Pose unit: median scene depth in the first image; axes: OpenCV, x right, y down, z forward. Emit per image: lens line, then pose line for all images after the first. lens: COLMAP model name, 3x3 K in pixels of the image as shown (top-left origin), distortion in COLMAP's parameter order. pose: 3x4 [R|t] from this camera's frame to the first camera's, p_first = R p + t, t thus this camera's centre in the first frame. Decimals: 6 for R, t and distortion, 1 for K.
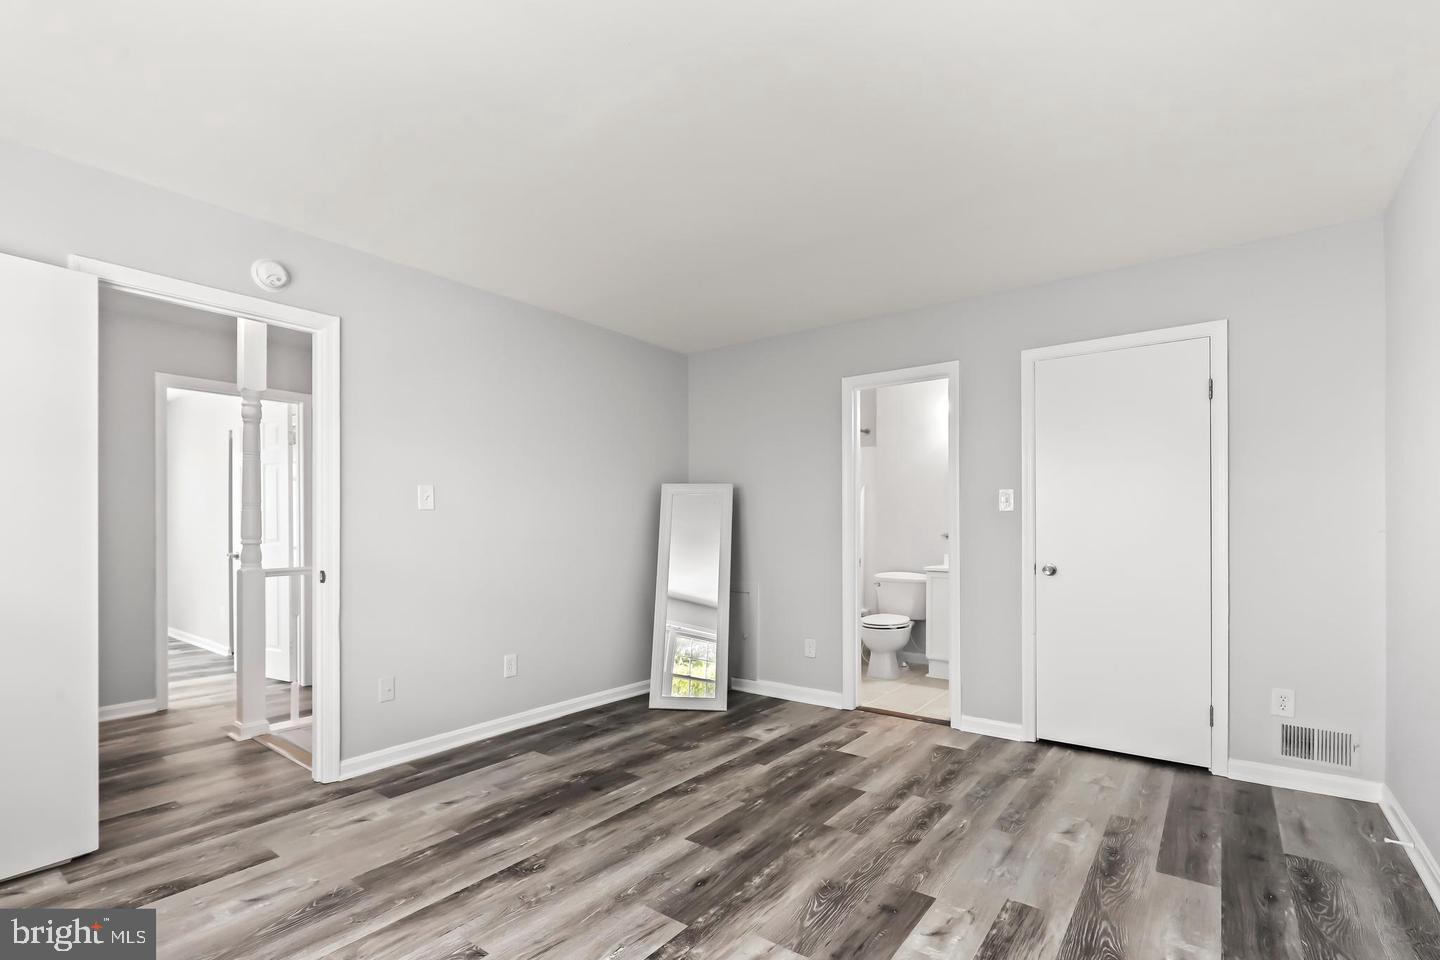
lens RADIAL K [[665.1, 0, 725.3], [0, 665.1, 511.3], [0, 0, 1]] dist [0.000560, 0.000162]
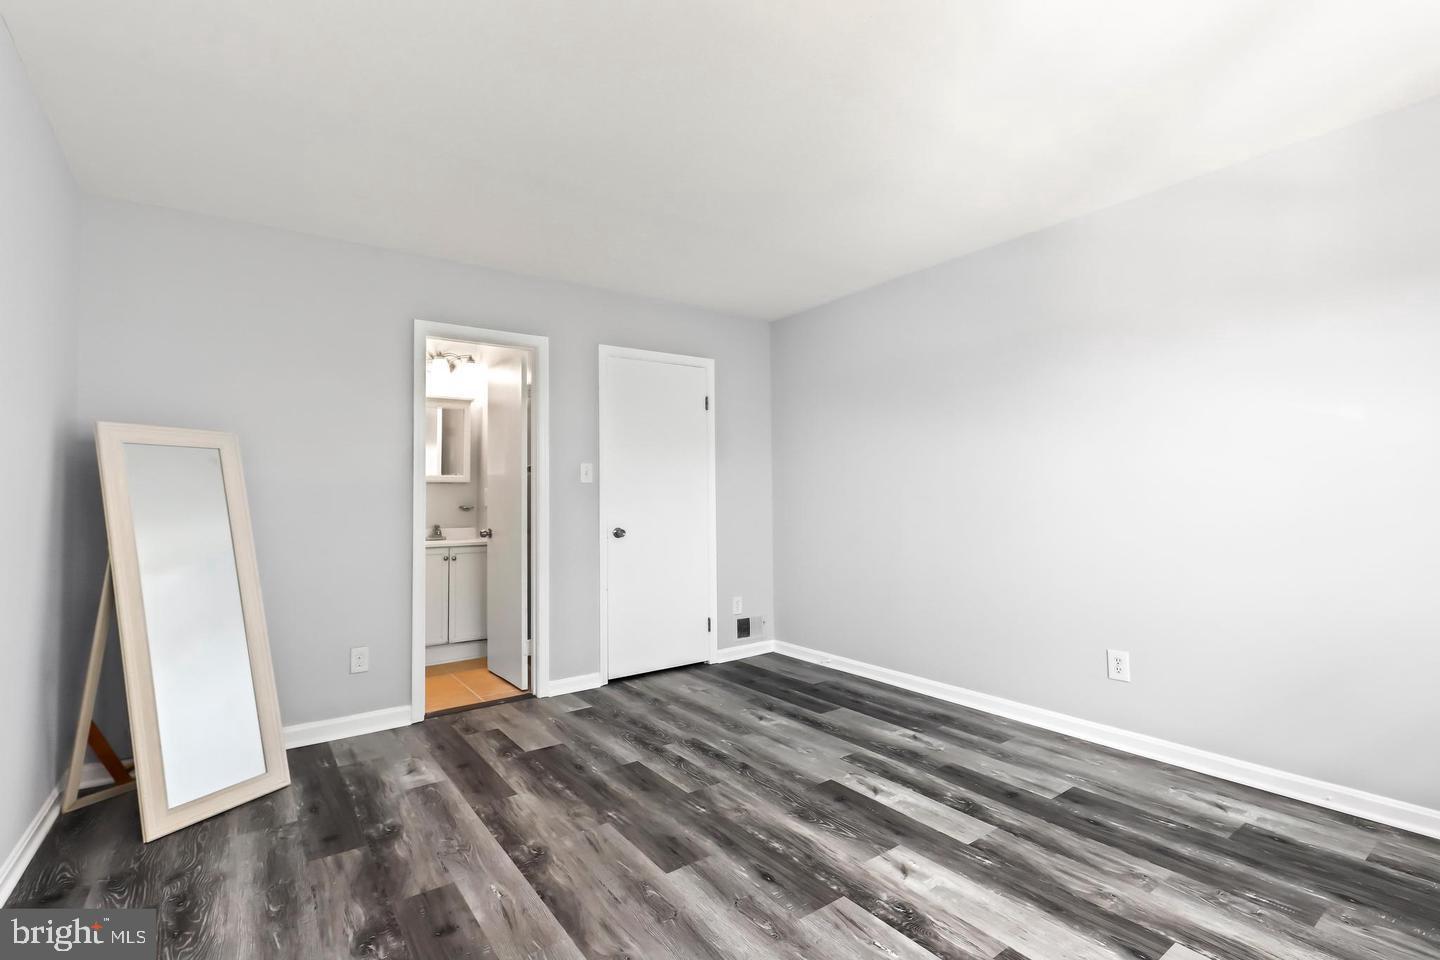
lens RADIAL K [[654.8, 0, 720.0], [0, 654.8, 480.0], [0, 0, 1]] dist [-0.000191, -0.000238]
pose [[0.296123, 0.022022, 0.954896, -0.732282], [-0.011753, 0.999742, -0.019412, 0.016700], [-0.955077, -0.005475, 0.296306, 0.617122]]
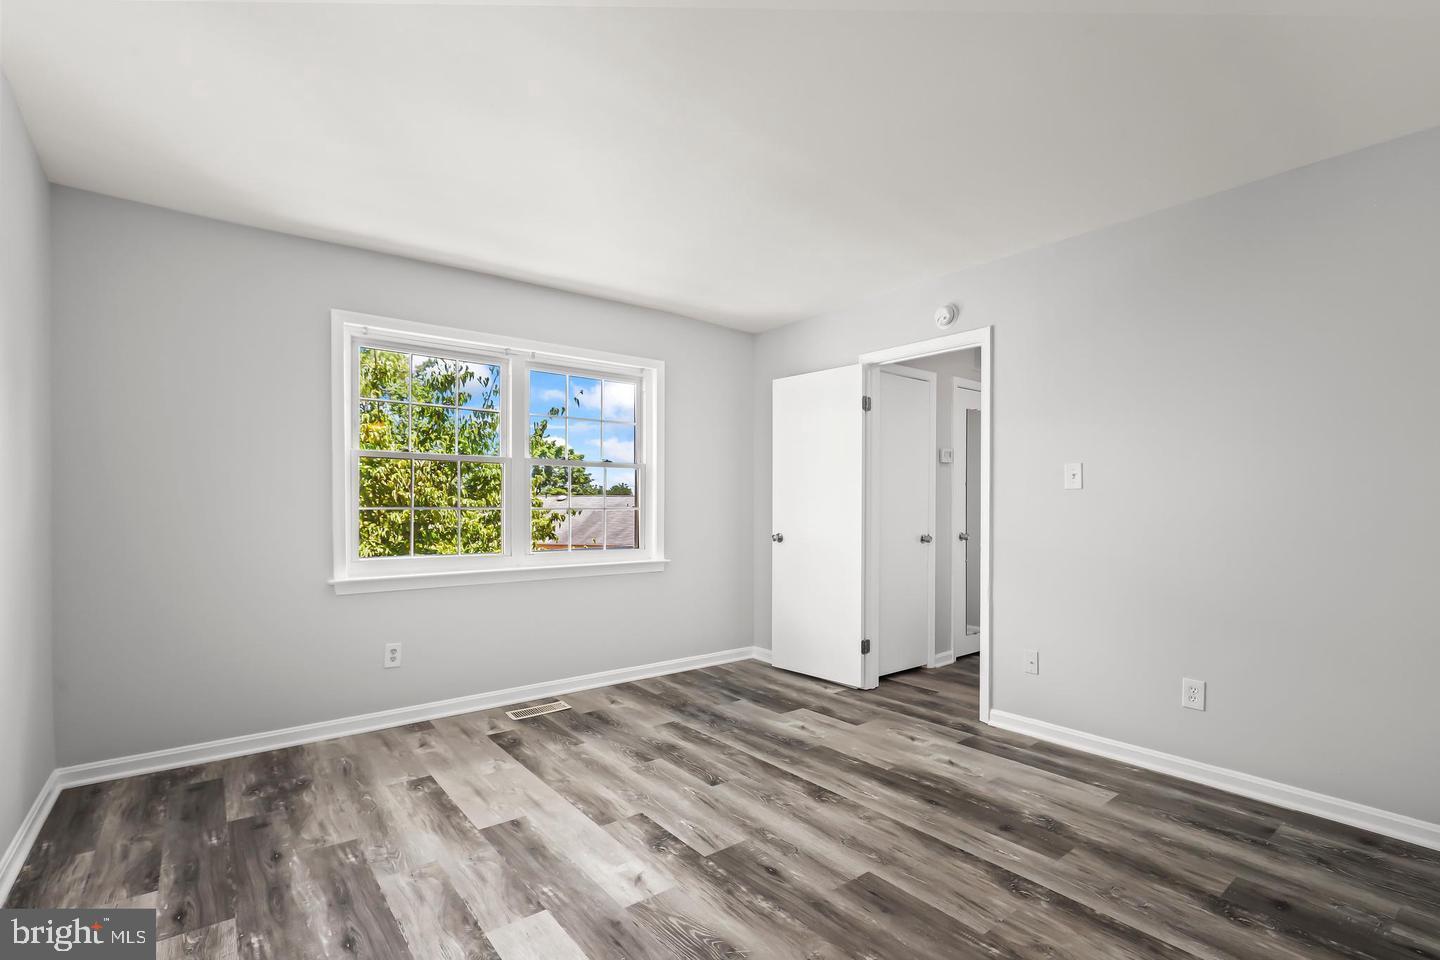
lens RADIAL K [[665.1, 0, 725.3], [0, 665.1, 511.3], [0, 0, 1]] dist [0.000560, 0.000162]
pose [[-0.257957, 0.010691, -0.966097, 0.717852], [0.019962, 0.999784, 0.005734, 0.015896], [0.965950, -0.017806, -0.258115, 0.928948]]
